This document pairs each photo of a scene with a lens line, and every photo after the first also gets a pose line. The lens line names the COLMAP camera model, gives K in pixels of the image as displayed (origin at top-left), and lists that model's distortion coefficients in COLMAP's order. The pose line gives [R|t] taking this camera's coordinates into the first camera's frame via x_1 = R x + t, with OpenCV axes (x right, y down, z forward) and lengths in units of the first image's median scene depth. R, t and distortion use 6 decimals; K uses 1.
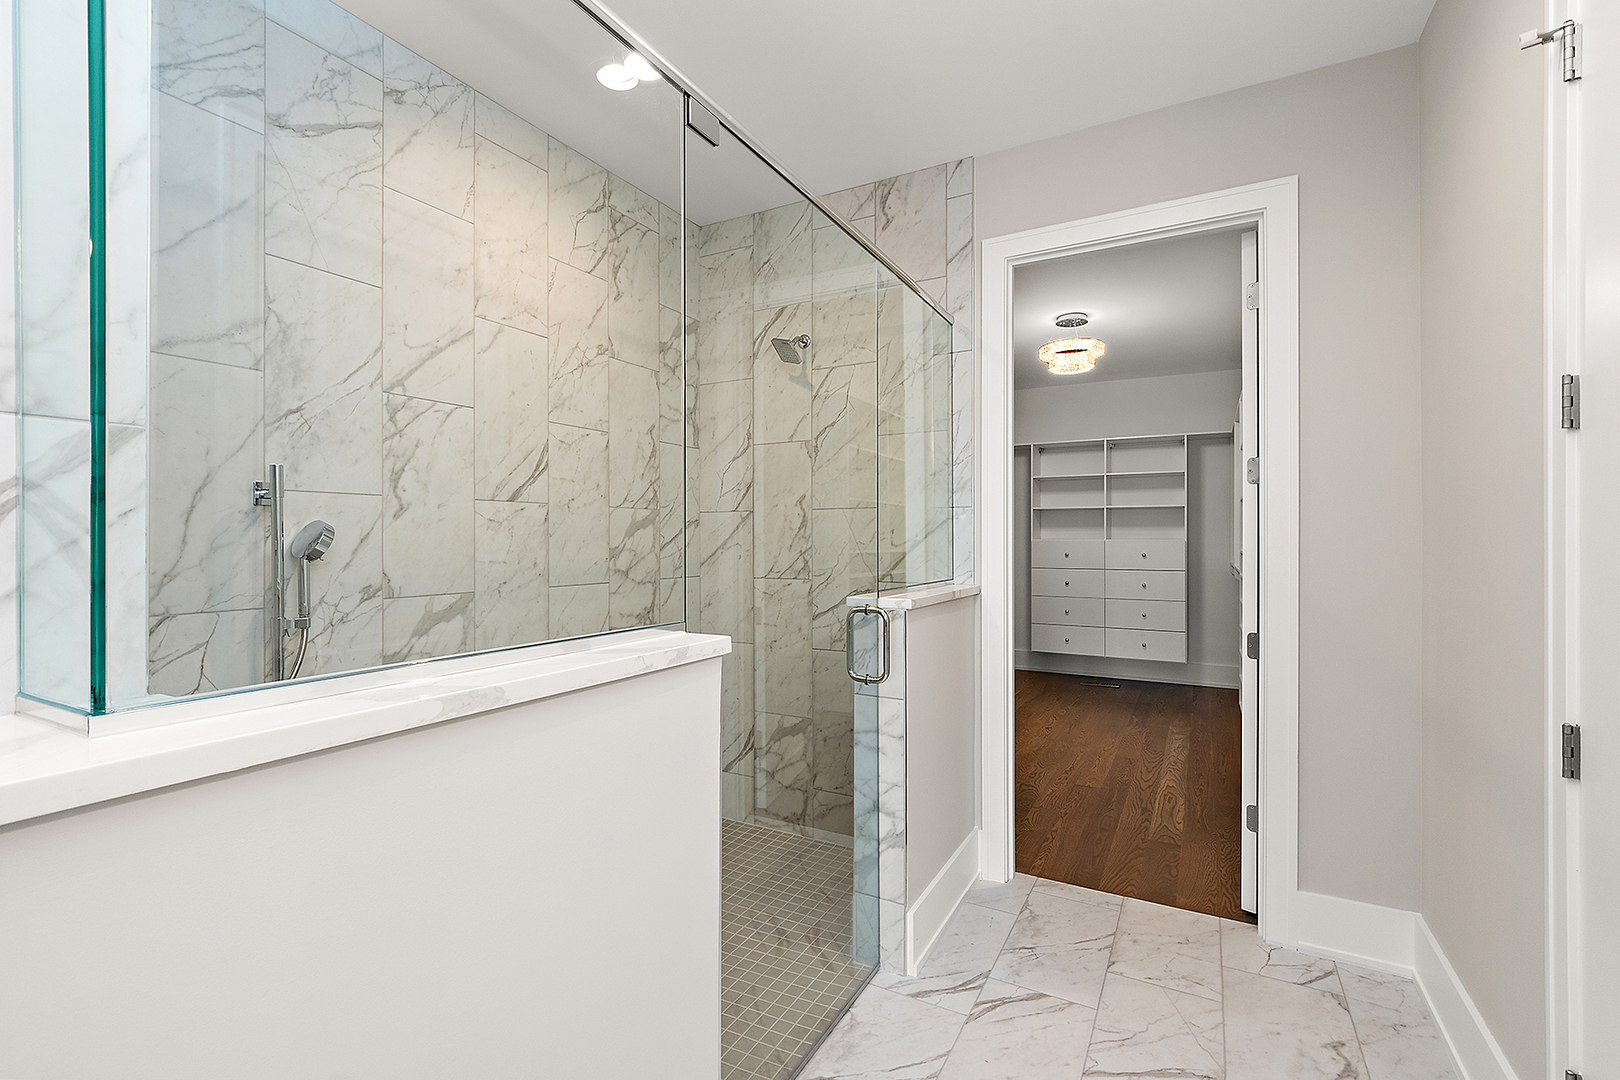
lens RADIAL K [[730.1, 0, 798.7], [0, 730.1, 540.1], [0, 0, 1]] dist [-0.001952, -0.001700]
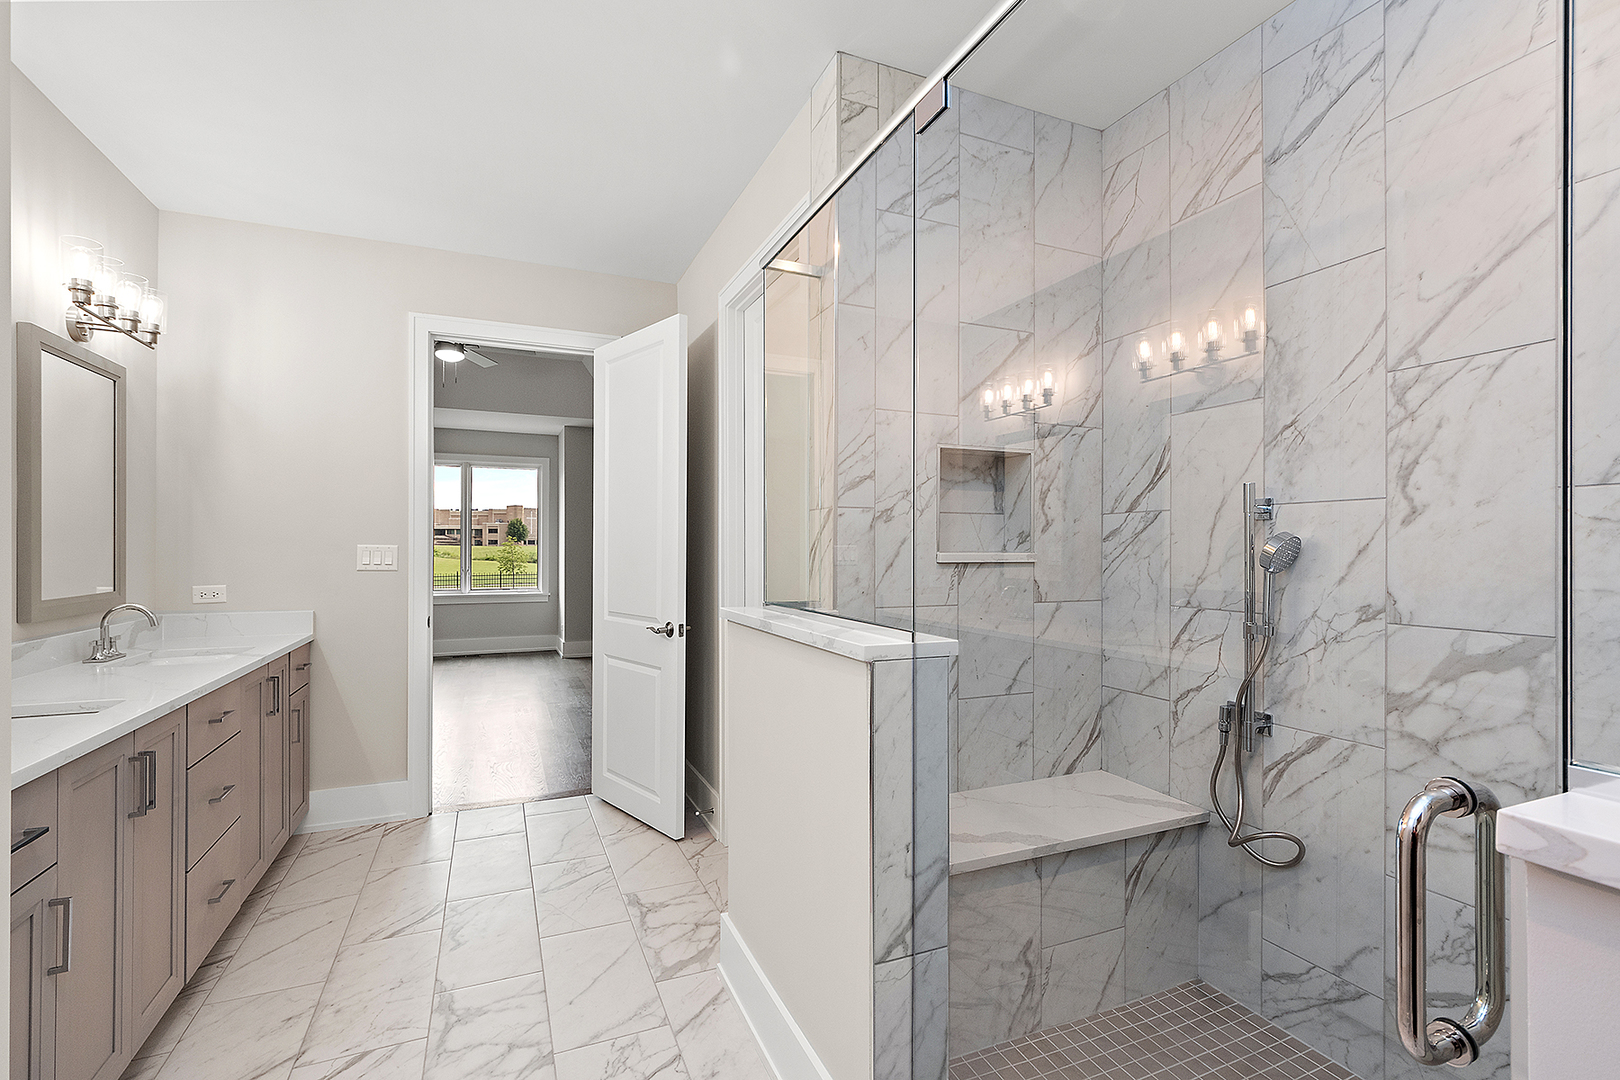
lens RADIAL K [[730.1, 0, 786.2], [0, 730.1, 543.2], [0, 0, 1]] dist [-0.001952, -0.001700]
pose [[-0.626814, -0.001887, -0.779167, 0.485373], [0.001554, 0.999992, -0.003672, -0.007952], [0.779167, -0.003512, -0.626806, 0.962185]]
